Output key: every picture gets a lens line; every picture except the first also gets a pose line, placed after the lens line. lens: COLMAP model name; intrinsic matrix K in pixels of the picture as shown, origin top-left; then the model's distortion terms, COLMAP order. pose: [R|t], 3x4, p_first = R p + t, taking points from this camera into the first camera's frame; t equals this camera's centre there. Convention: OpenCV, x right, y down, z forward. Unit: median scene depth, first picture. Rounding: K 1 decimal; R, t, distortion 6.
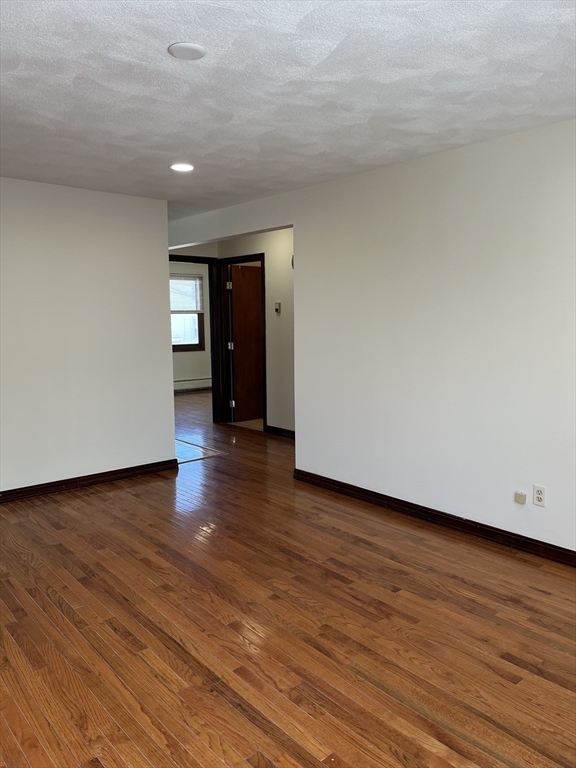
lens RADIAL K [[583.6, 0, 285.5], [0, 583.6, 401.3], [0, 0, 1]] dist [0.068707, -0.088278]
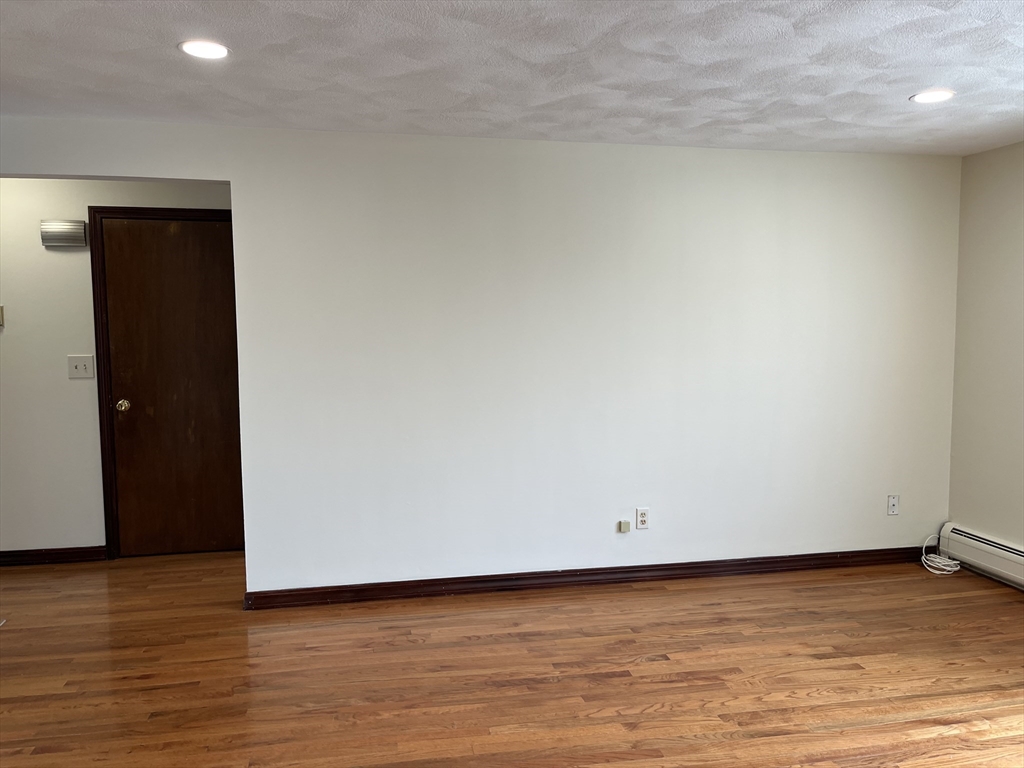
lens RADIAL K [[778.2, 0, 520.0], [0, 778.2, 390.9], [0, 0, 1]] dist [0.068707, -0.088278]
pose [[0.477475, -0.066927, 0.876093, -0.760866], [0.125477, 0.992069, 0.007401, -0.081067], [-0.869640, 0.106395, 0.482086, 0.521371]]
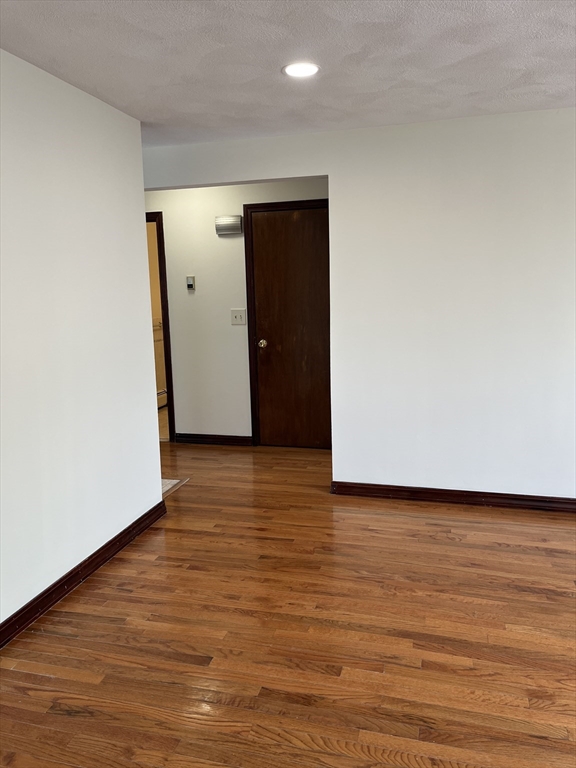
lens RADIAL K [[583.6, 0, 286.5], [0, 583.6, 388.5], [0, 0, 1]] dist [0.068707, -0.088278]
pose [[0.823599, -0.103800, 0.557593, -0.683682], [0.095609, 0.994450, 0.043904, -0.077857], [-0.559055, 0.017151, 0.828953, 0.522176]]
